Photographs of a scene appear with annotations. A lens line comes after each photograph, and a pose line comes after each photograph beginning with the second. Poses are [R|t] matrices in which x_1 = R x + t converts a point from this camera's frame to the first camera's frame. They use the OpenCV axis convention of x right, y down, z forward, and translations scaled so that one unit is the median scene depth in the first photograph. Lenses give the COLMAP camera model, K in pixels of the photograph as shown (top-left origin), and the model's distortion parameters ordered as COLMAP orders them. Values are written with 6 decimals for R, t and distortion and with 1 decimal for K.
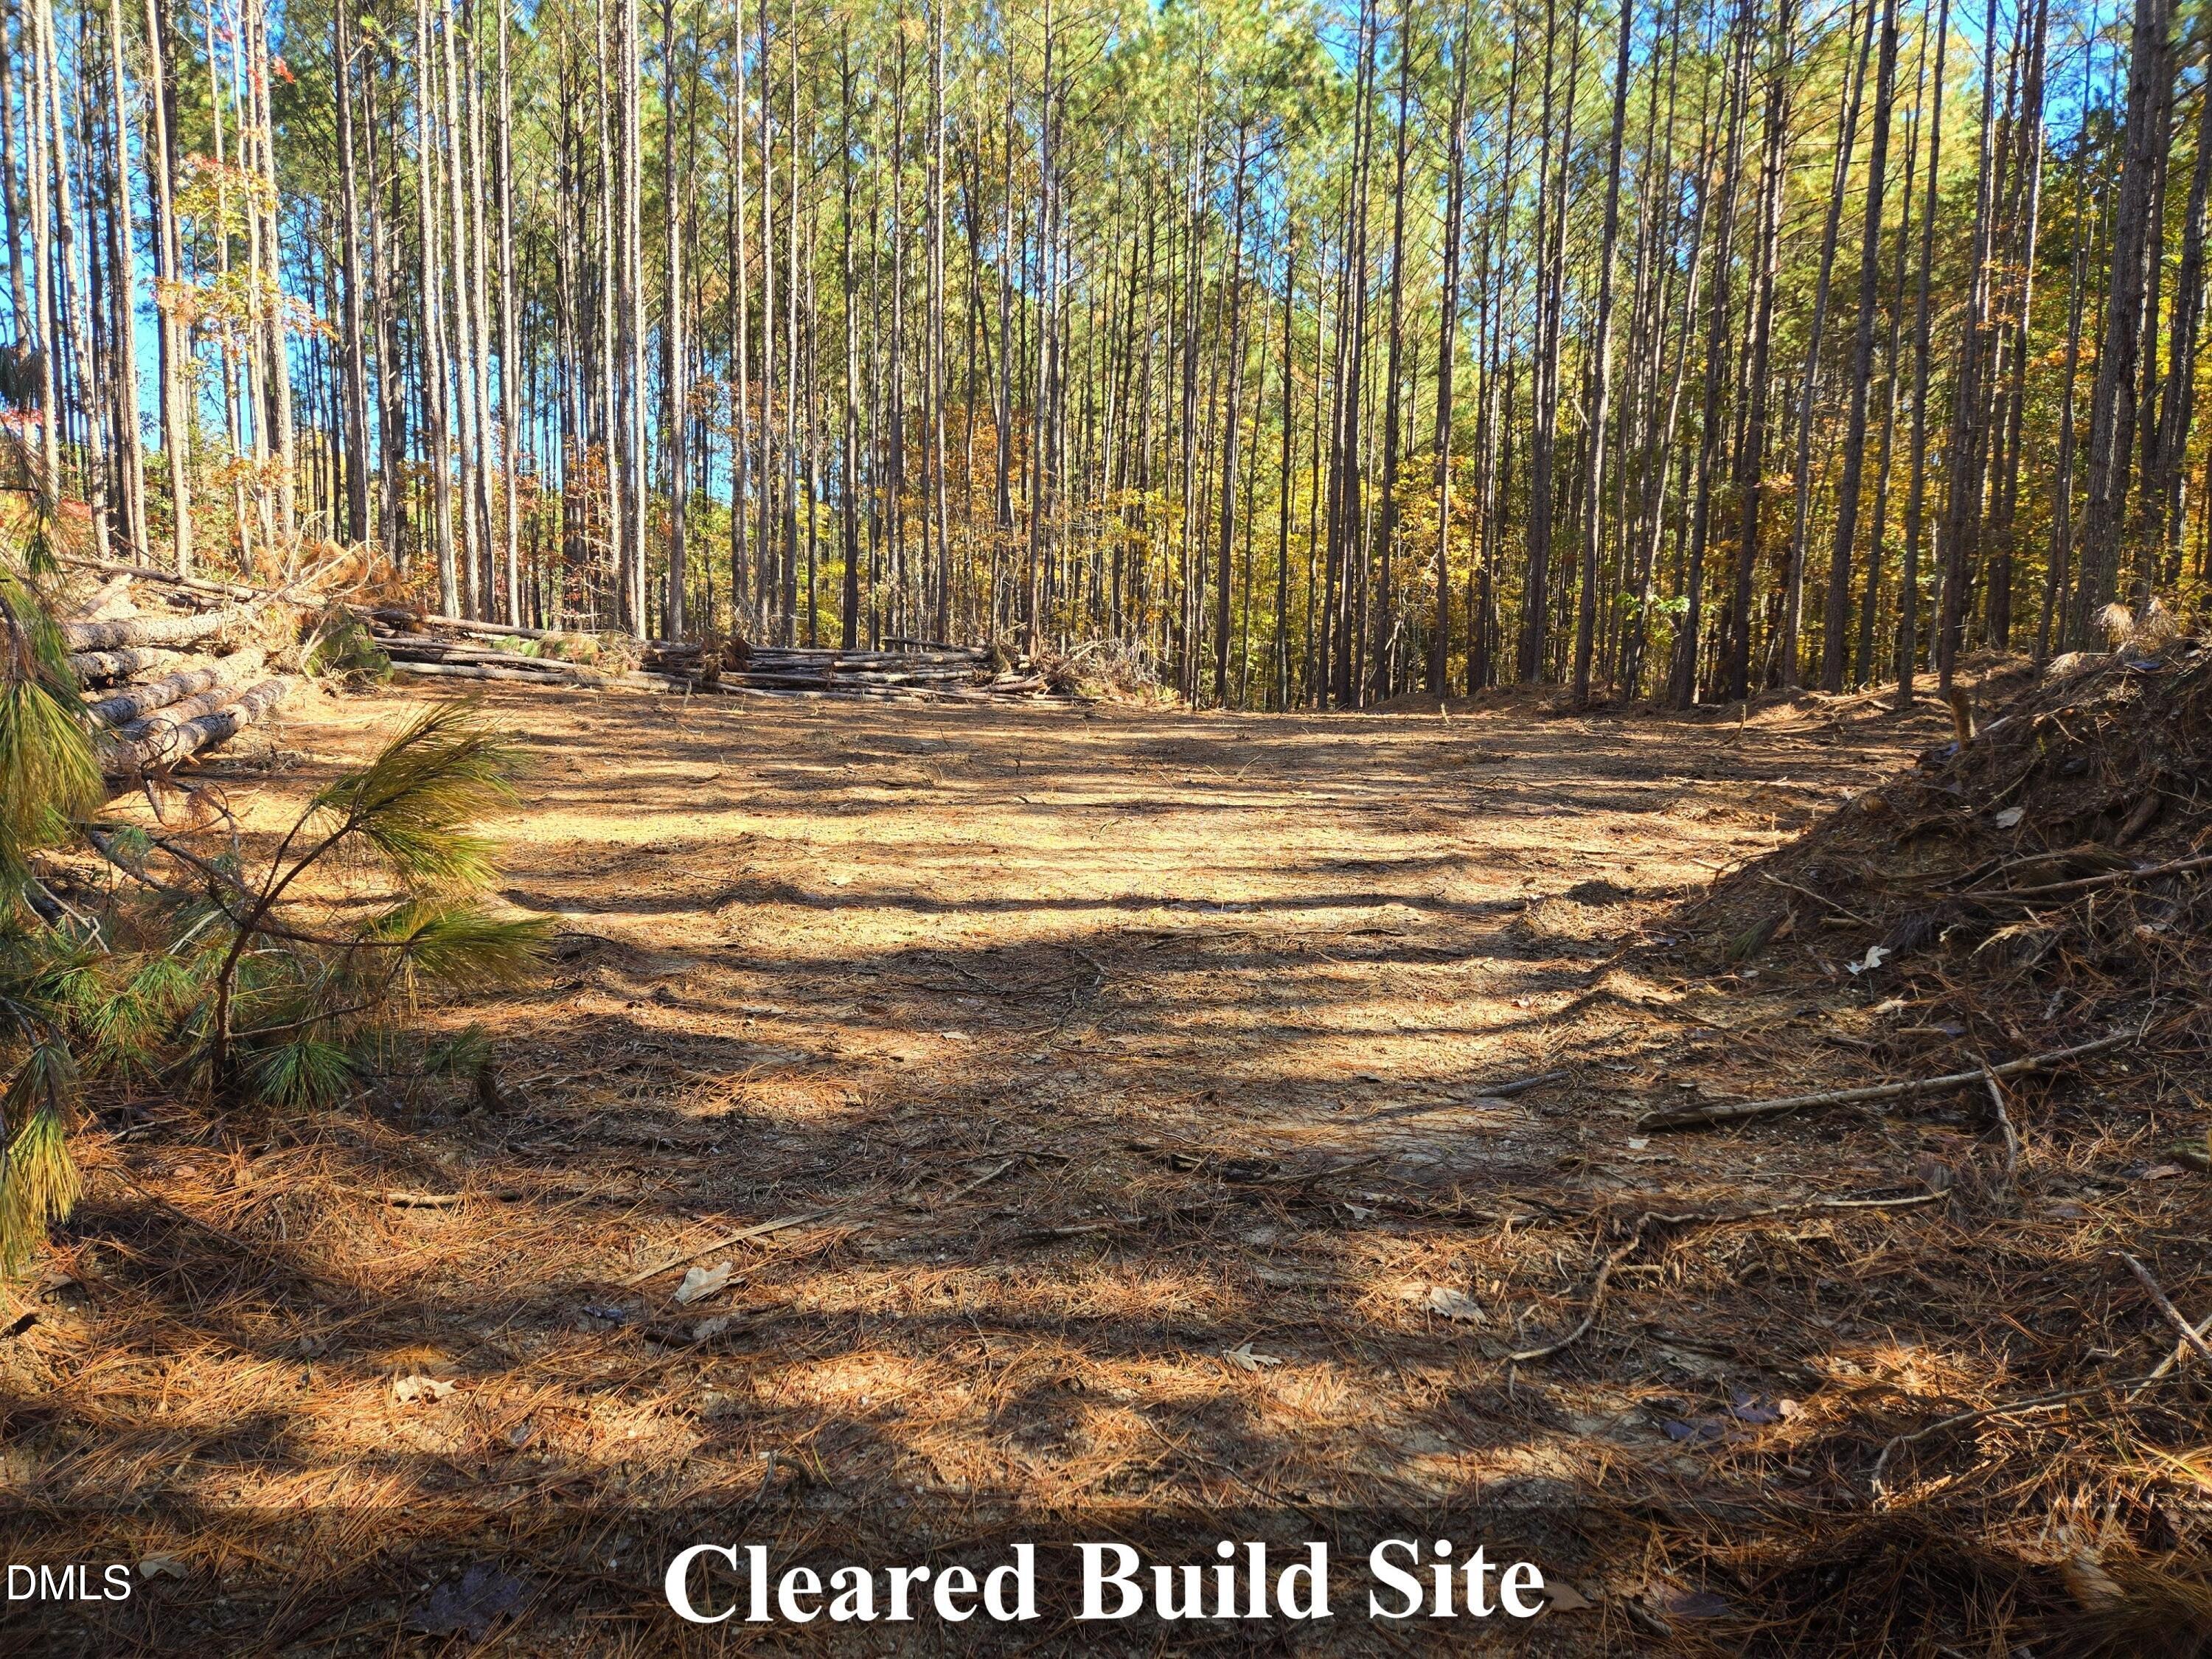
lens RADIAL K [[1474.8, 0, 1106.0], [0, 1474.8, 829.5], [0, 0, 1]] dist [0.134607, -0.087906]
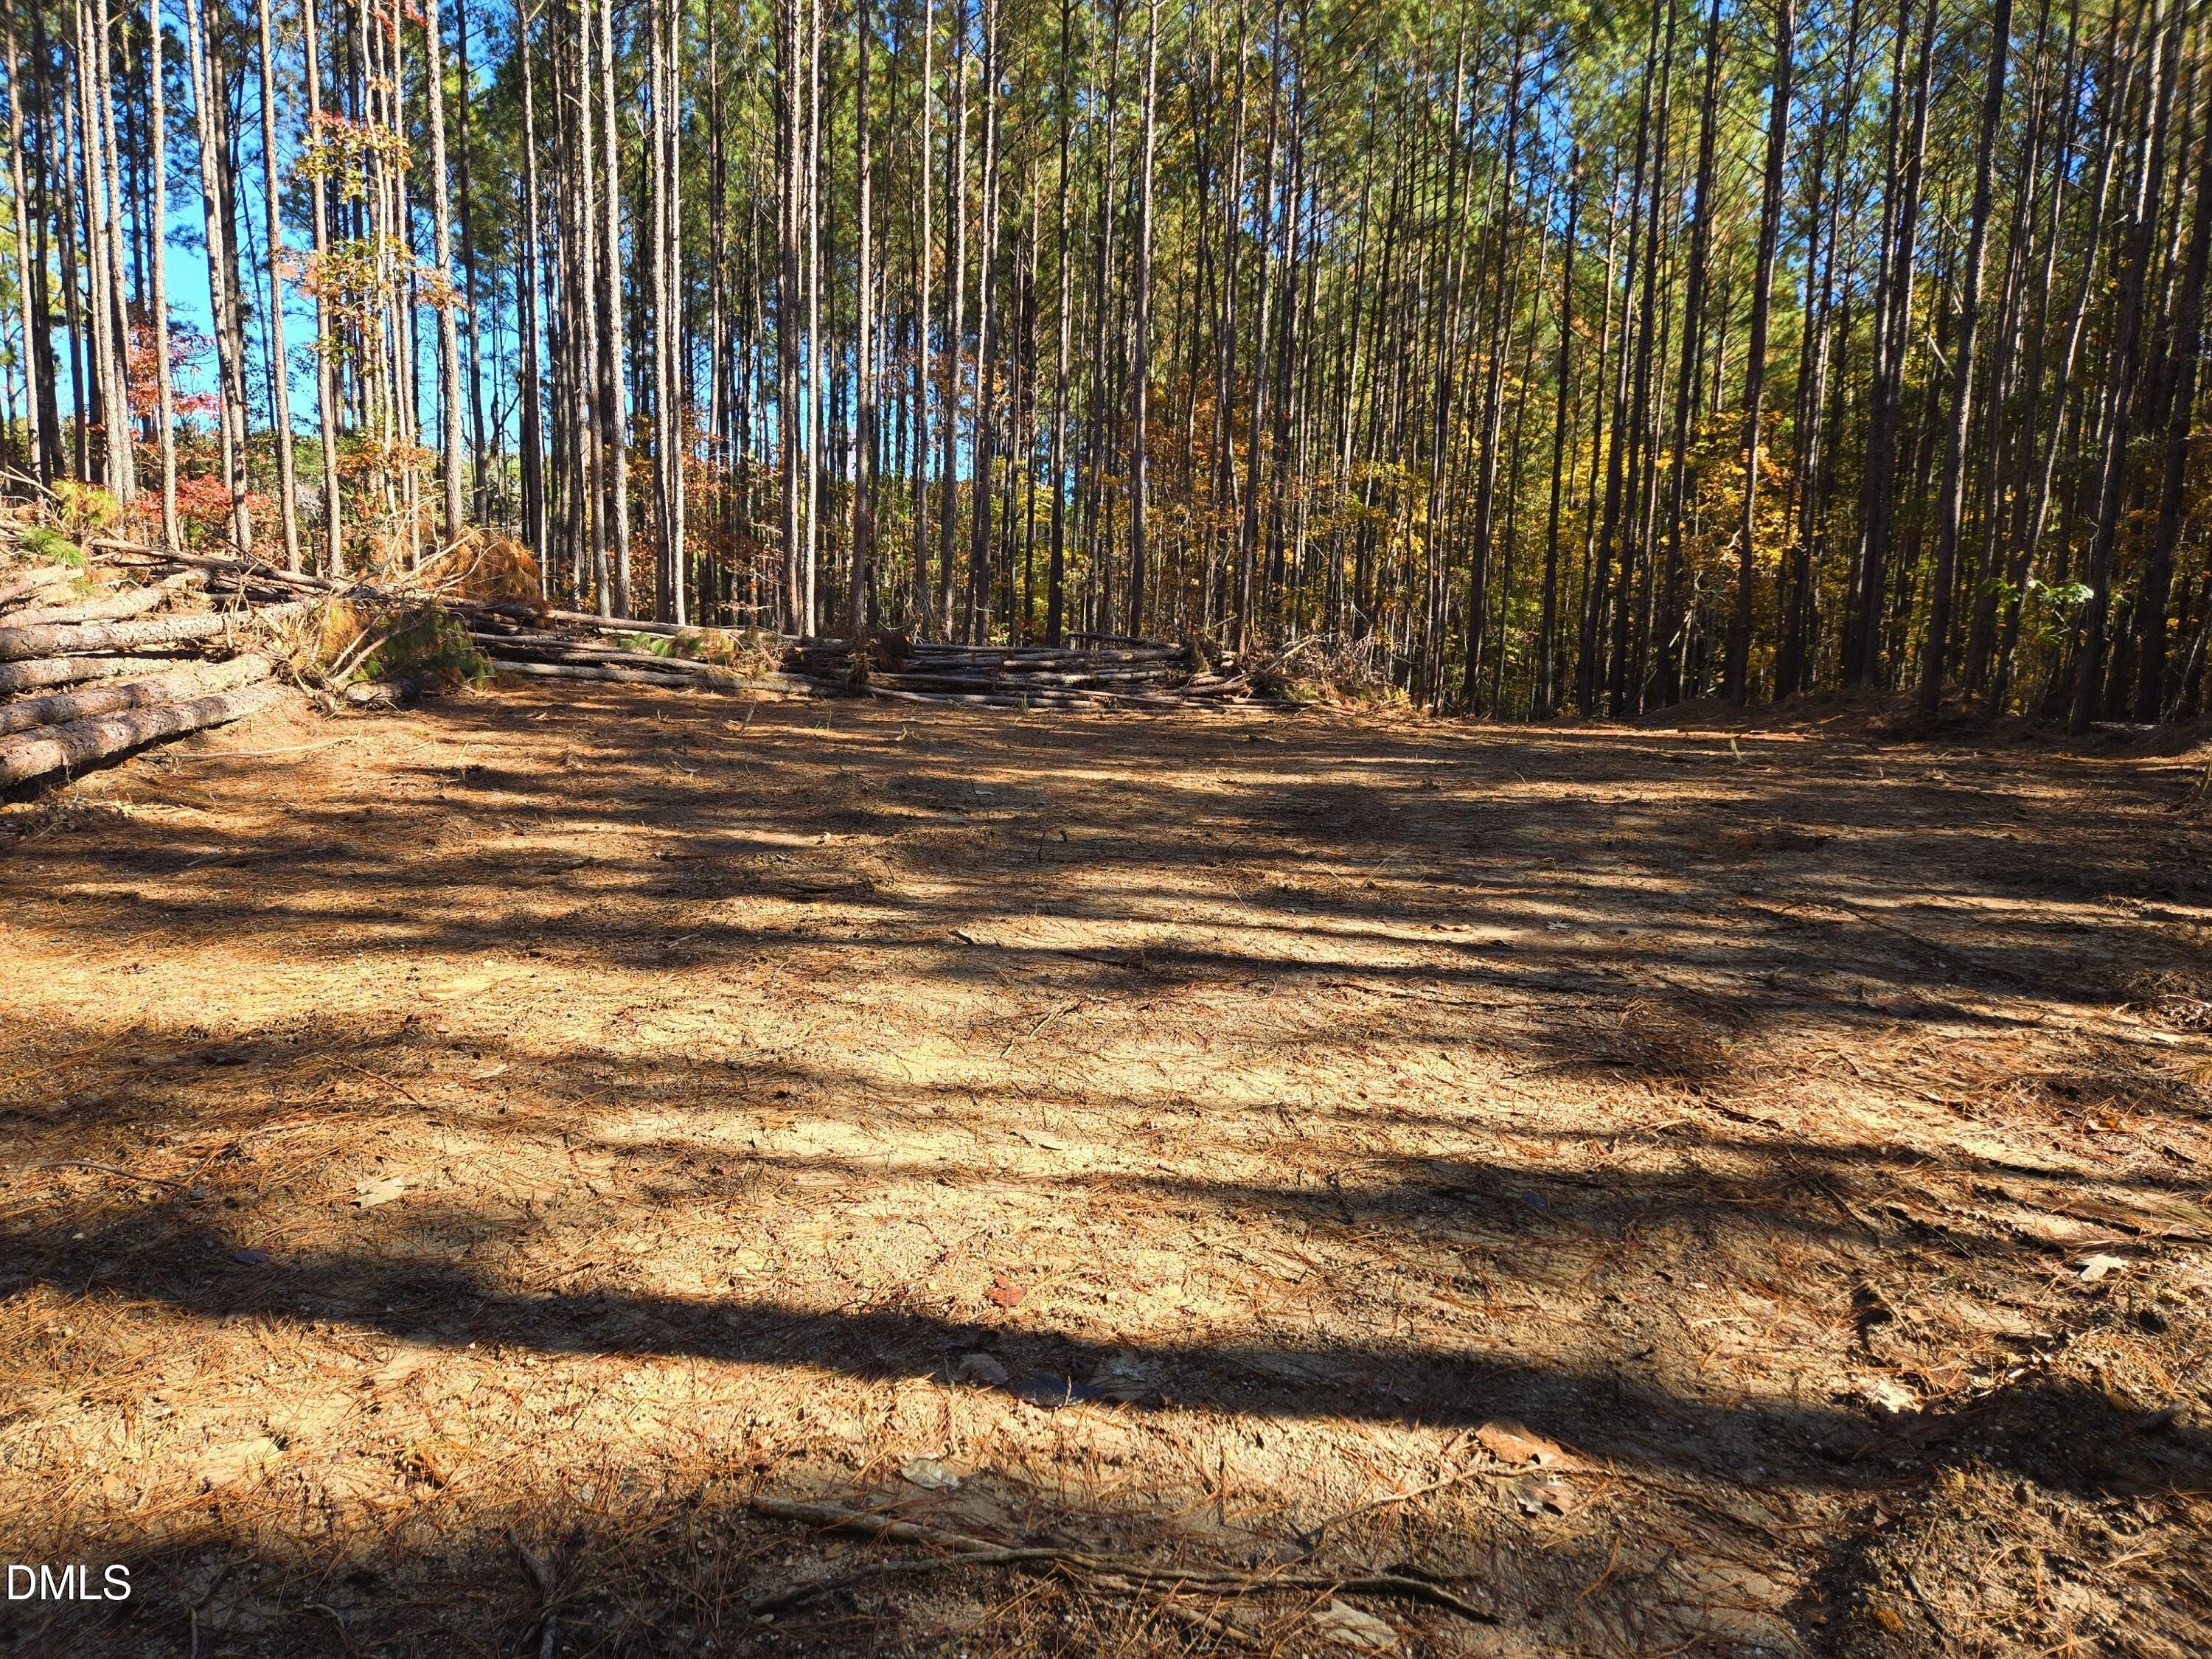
lens RADIAL K [[1474.8, 0, 1106.0], [0, 1474.8, 829.5], [0, 0, 1]] dist [0.134607, -0.087906]
pose [[0.983827, 0.029327, -0.176704, 0.026606], [-0.027382, 0.999535, 0.013438, -0.018702], [0.177016, -0.008383, 0.984172, 0.101089]]
